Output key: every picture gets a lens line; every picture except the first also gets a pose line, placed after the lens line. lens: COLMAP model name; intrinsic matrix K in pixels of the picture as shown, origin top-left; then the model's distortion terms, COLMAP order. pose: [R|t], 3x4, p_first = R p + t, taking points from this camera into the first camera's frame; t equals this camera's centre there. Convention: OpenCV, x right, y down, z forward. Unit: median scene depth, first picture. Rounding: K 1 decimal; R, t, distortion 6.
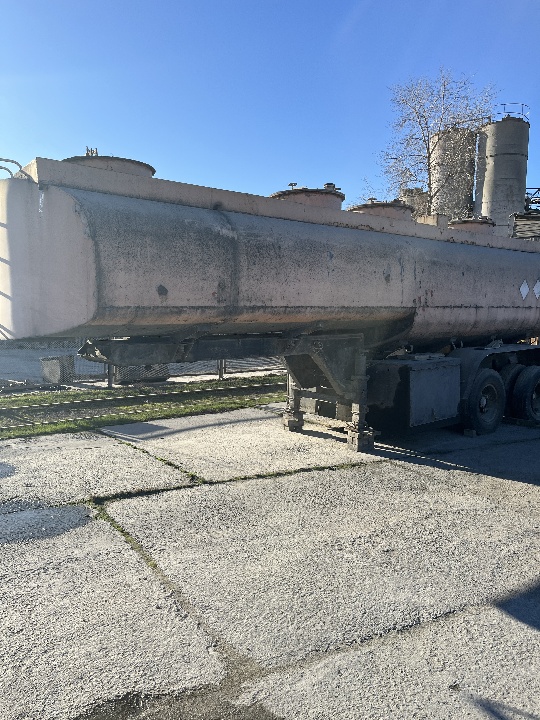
lens RADIAL K [[542.8, 0, 269.1], [0, 542.8, 358.0], [0, 0, 1]] dist [0.056340, -0.071602]
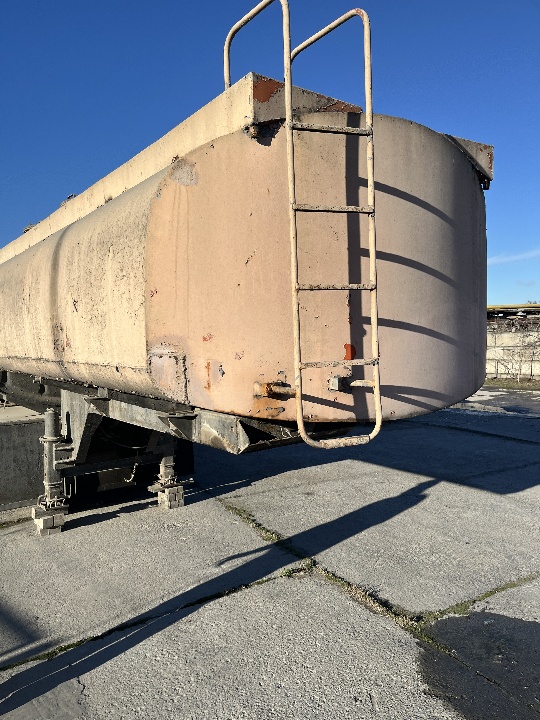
lens RADIAL K [[542.8, 0, 267.7], [0, 542.8, 363.5], [0, 0, 1]] dist [0.056340, -0.071602]
pose [[0.056141, -0.057450, 0.996769, -0.737012], [0.120772, 0.991403, 0.050339, -0.093402], [-0.991091, 0.117556, 0.062597, 0.797324]]
